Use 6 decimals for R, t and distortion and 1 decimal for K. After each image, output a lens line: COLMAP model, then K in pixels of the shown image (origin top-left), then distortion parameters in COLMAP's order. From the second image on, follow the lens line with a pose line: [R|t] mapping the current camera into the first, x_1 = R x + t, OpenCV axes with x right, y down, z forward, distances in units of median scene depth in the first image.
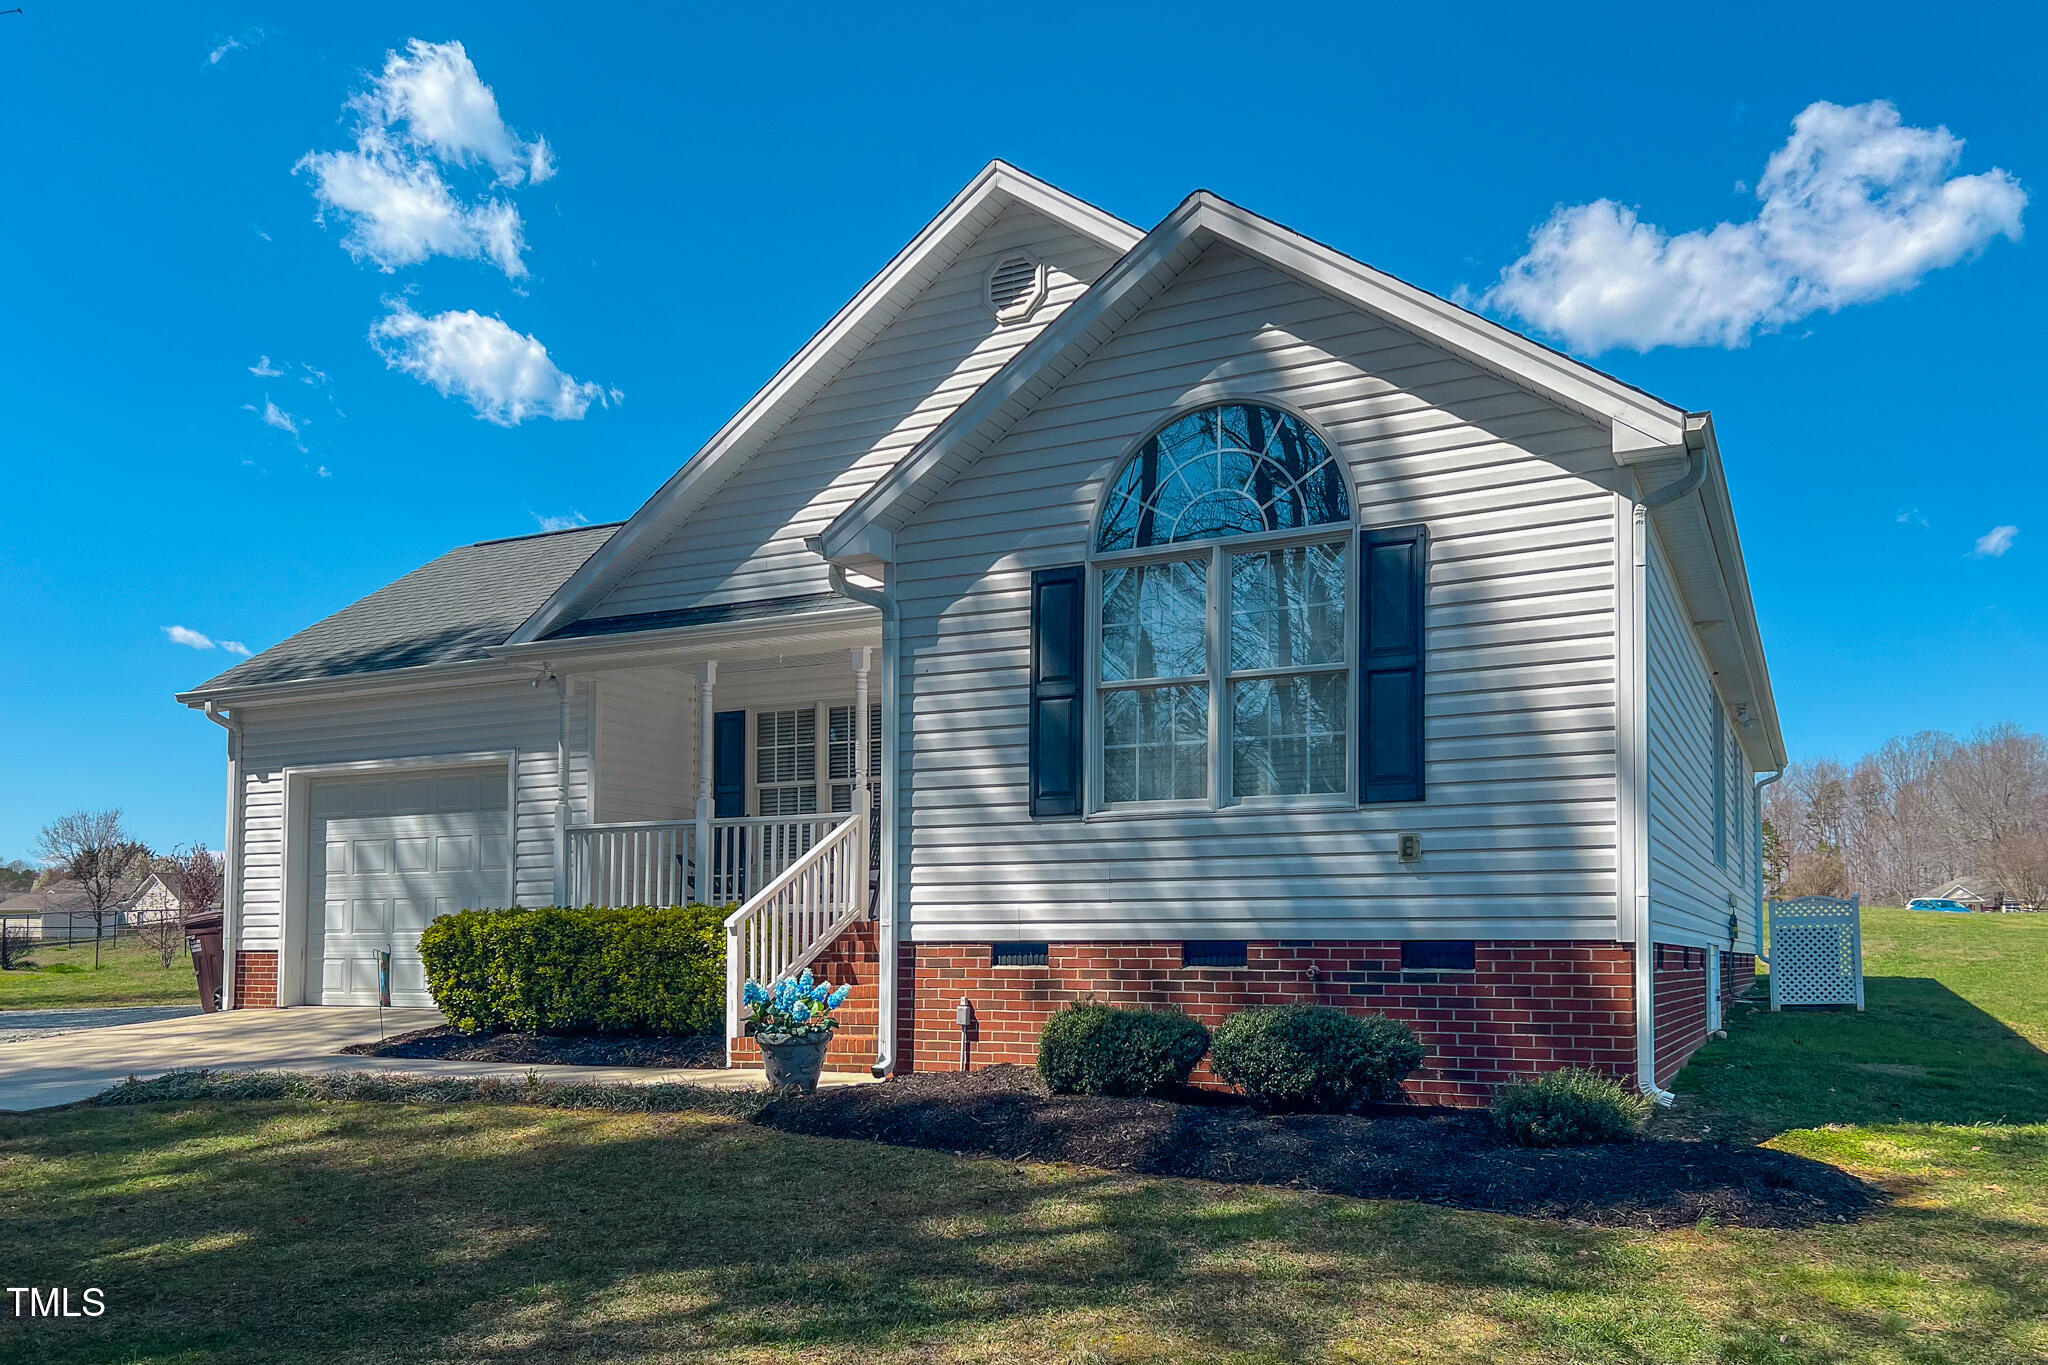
lens RADIAL K [[1578.6, 0, 1047.2], [0, 1578.6, 830.2], [0, 0, 1]] dist [0.038756, -0.025102]
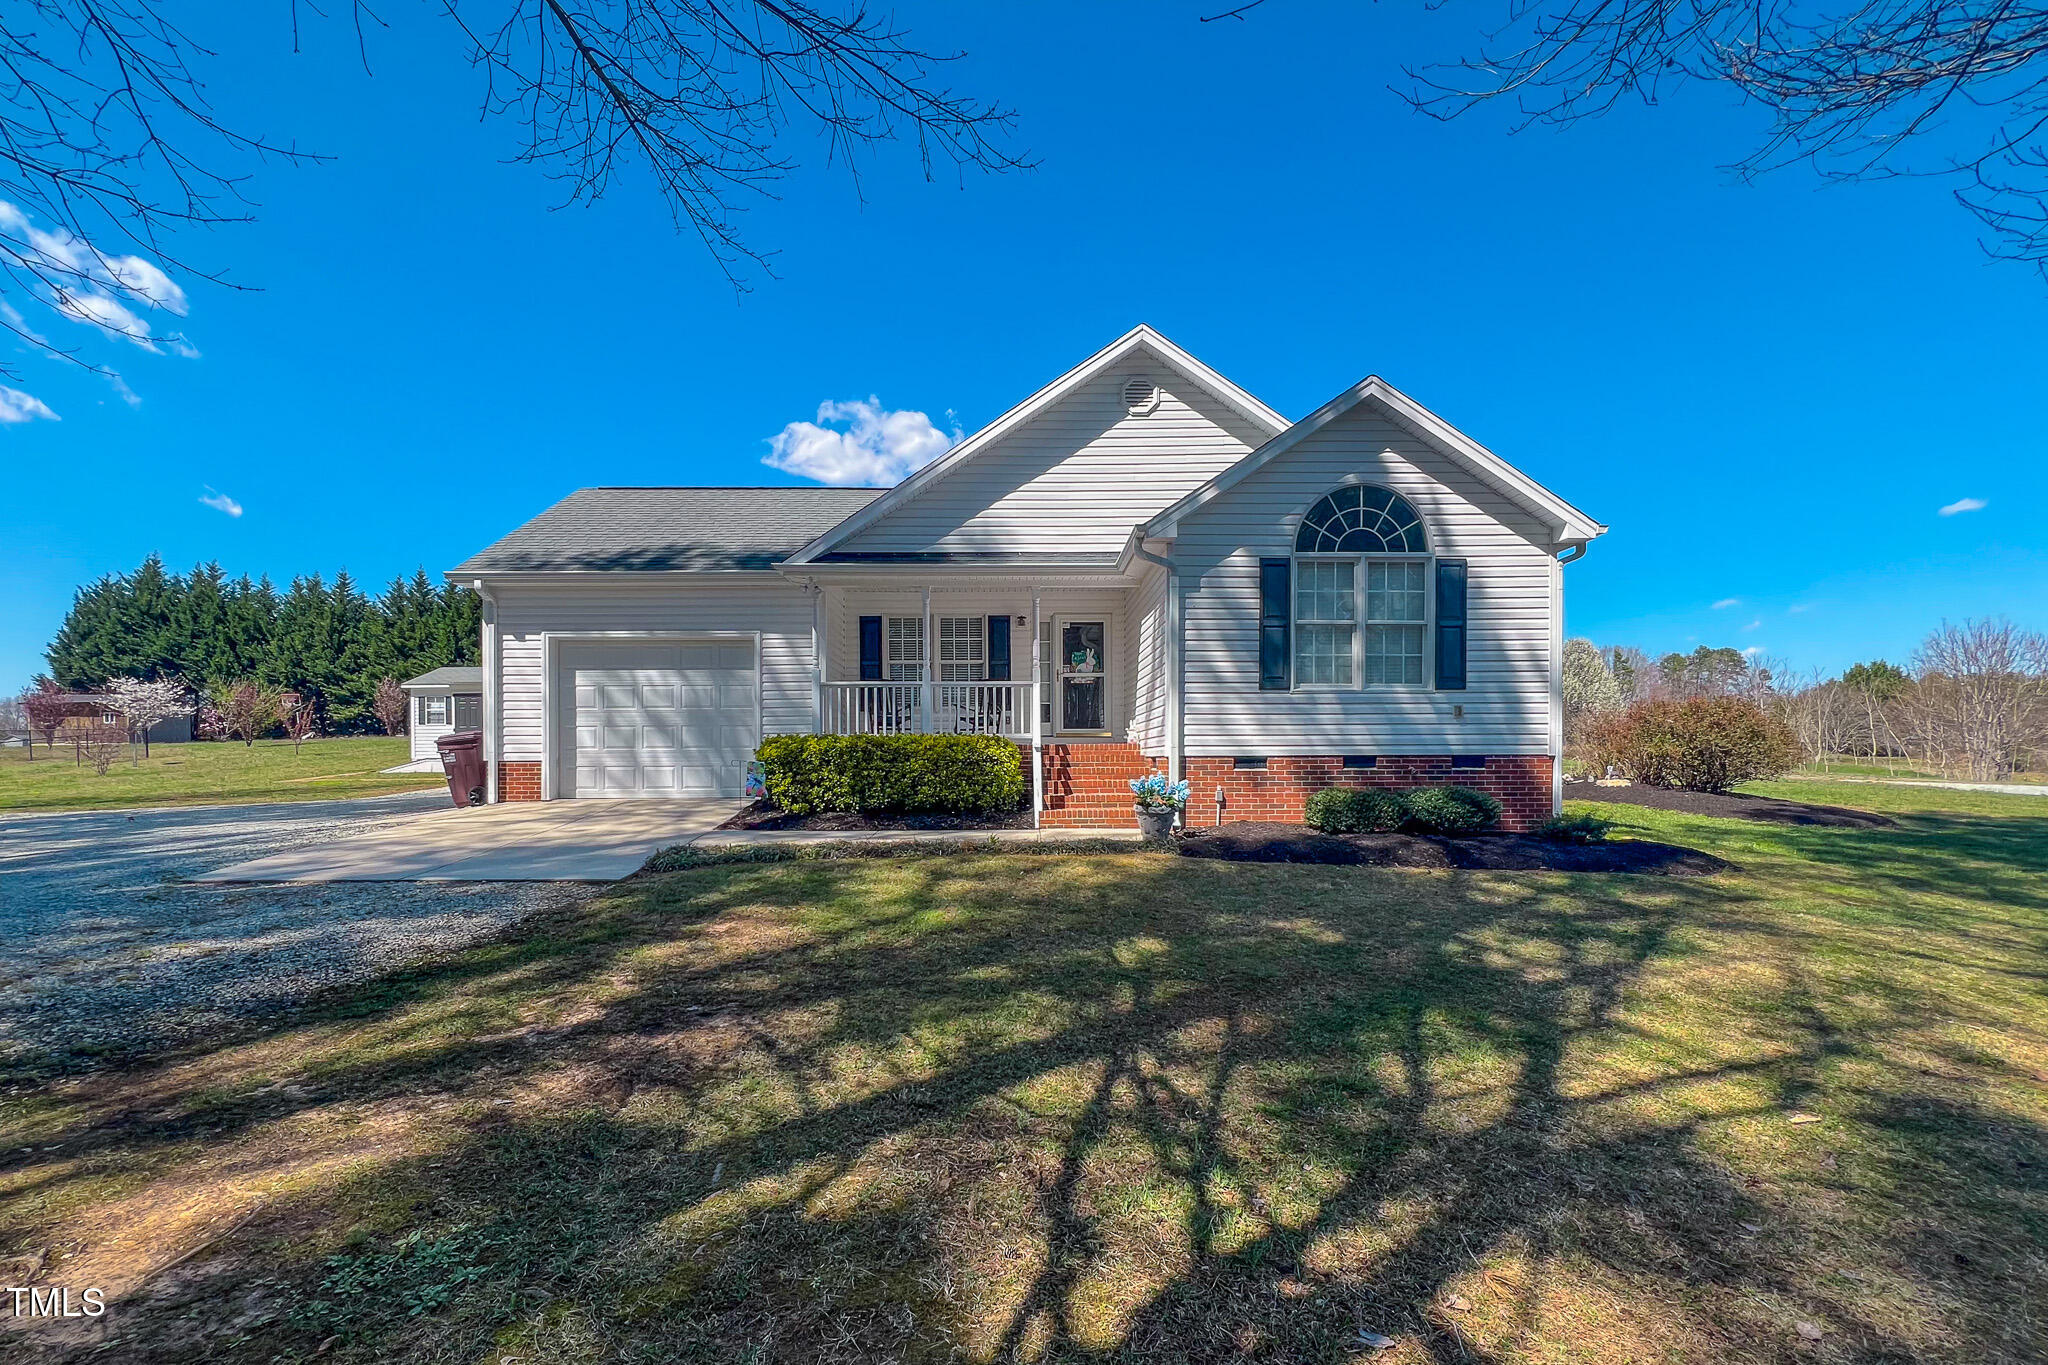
lens RADIAL K [[826.6, 0, 1029.3], [0, 826.6, 742.9], [0, 0, 1]] dist [-0.009418, 0.001261]
pose [[0.890529, 0.008423, 0.454848, -0.695482], [-0.032635, 0.998435, 0.045405, 0.019348], [-0.453754, -0.055278, 0.889411, 0.241335]]
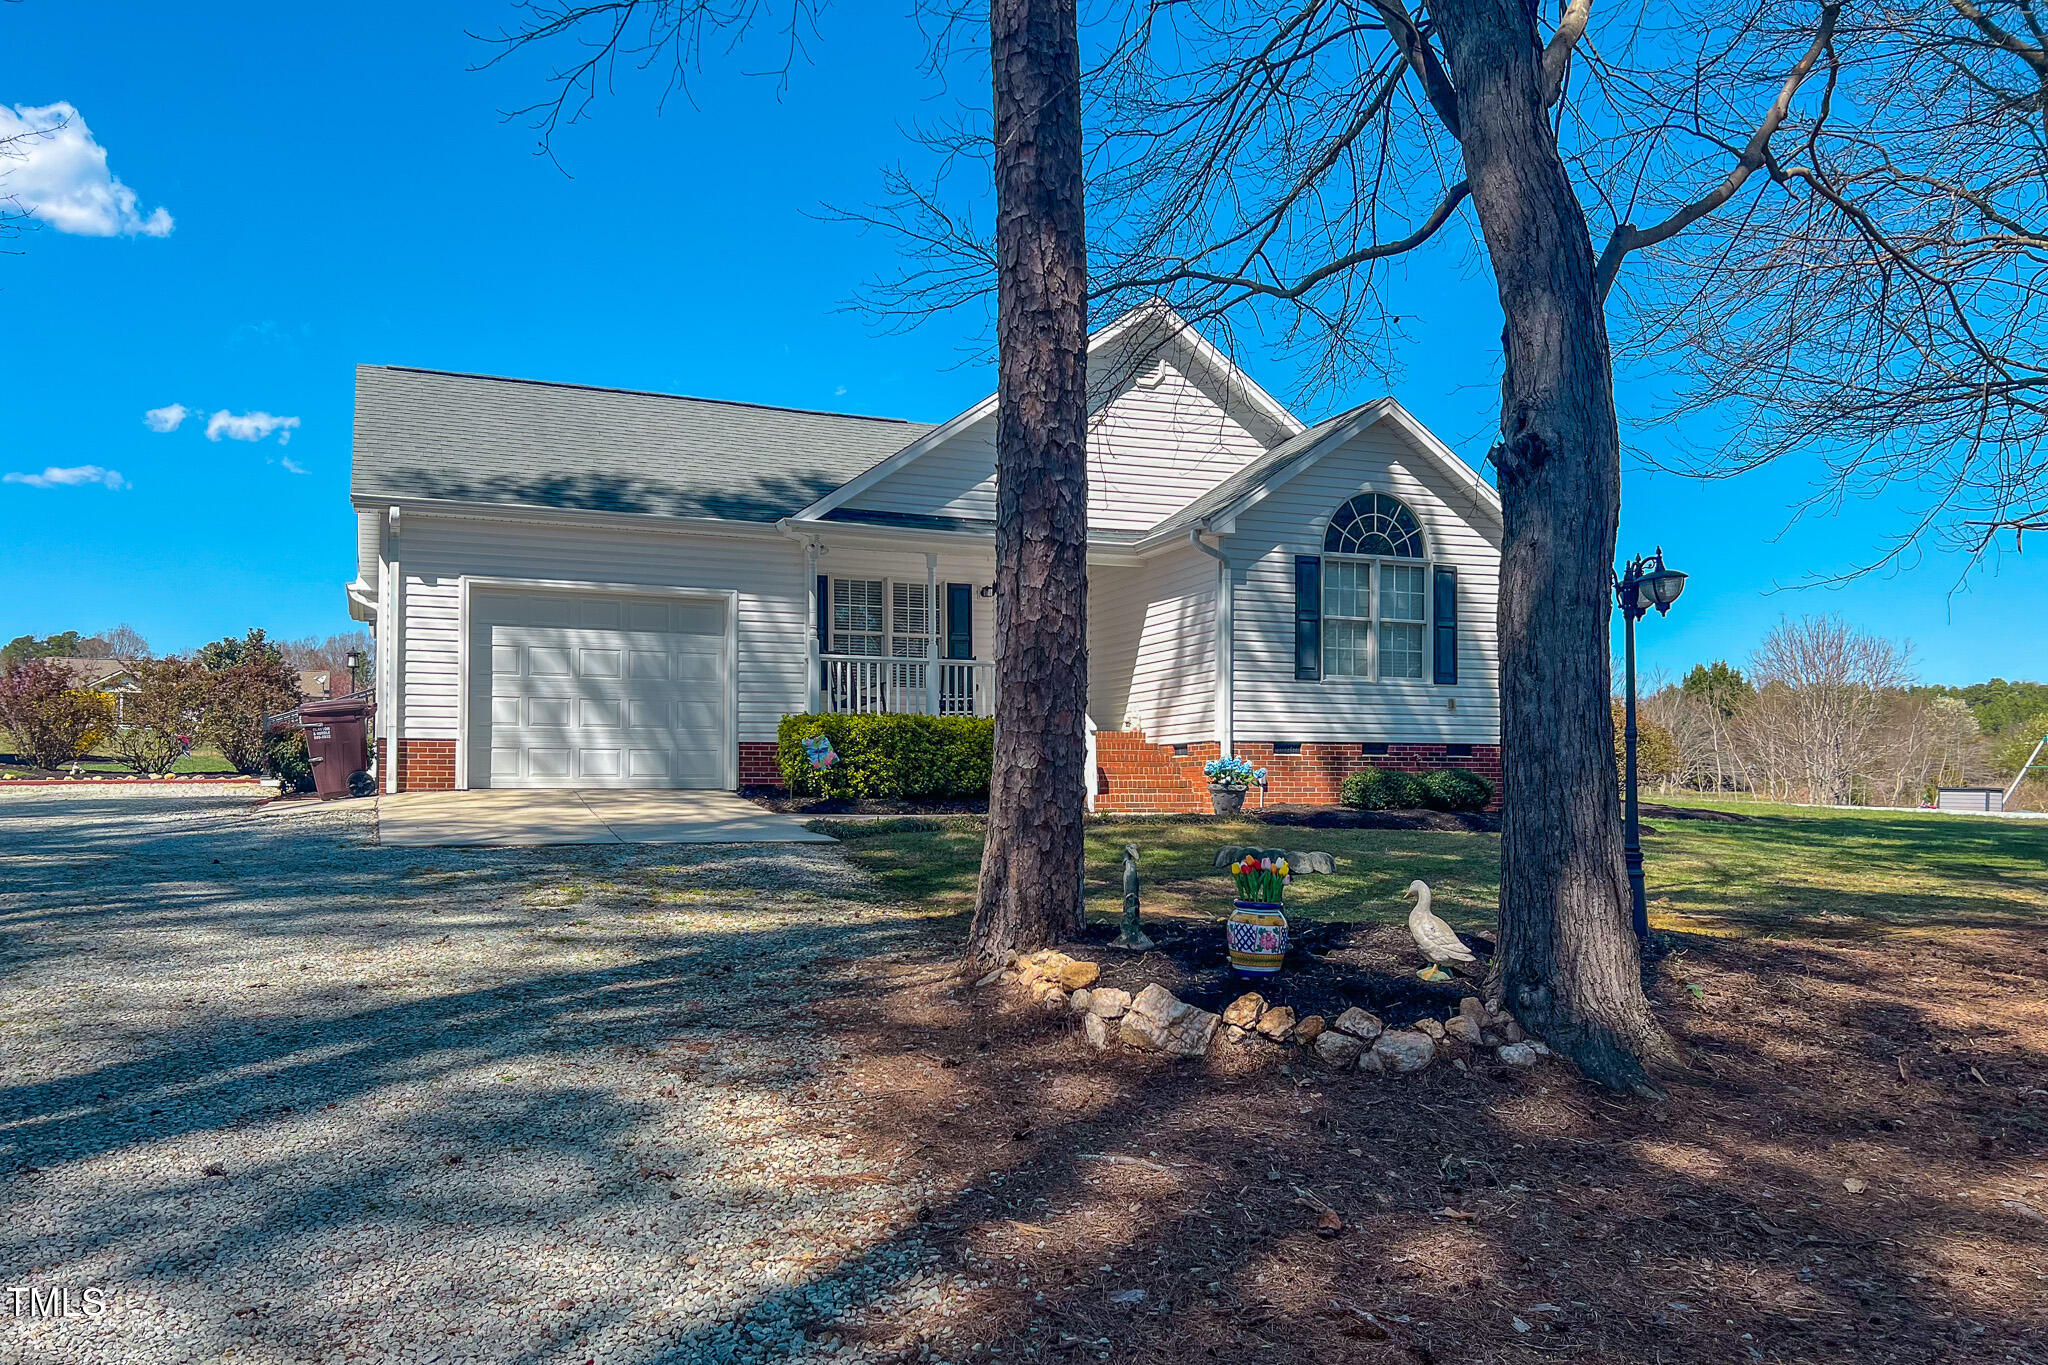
lens RADIAL K [[1578.6, 0, 1015.4], [0, 1578.6, 692.1], [0, 0, 1]] dist [0.038756, -0.025102]
pose [[0.650203, 0.053790, 0.757854, -1.735947], [-0.057593, 0.998110, -0.021430, 0.070963], [-0.757575, -0.029713, 0.652072, -0.034550]]
